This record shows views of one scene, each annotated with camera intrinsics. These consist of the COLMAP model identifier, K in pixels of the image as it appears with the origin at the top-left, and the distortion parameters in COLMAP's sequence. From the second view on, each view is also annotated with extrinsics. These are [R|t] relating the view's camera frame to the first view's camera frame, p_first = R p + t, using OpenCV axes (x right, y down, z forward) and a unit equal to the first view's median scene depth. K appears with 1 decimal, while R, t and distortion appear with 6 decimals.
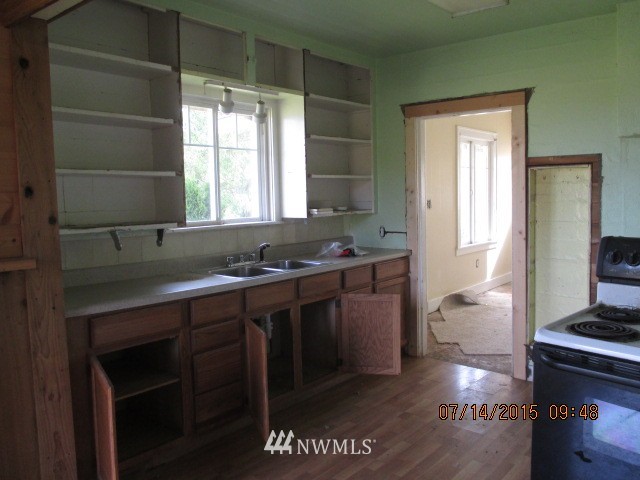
lens RADIAL K [[532.4, 0, 320.1], [0, 532.4, 238.7], [0, 0, 1]] dist [-0.016650, -0.007705]
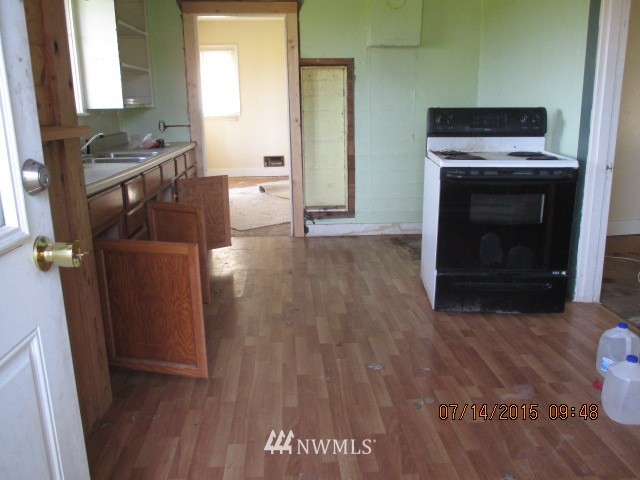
lens RADIAL K [[532.4, 0, 320.0], [0, 532.4, 240.3], [0, 0, 1]] dist [-0.016650, -0.007705]
pose [[0.721628, -0.158928, 0.673791, -0.478517], [0.055252, 0.983409, 0.172784, 0.053430], [-0.690073, -0.087458, 0.718436, 0.035082]]
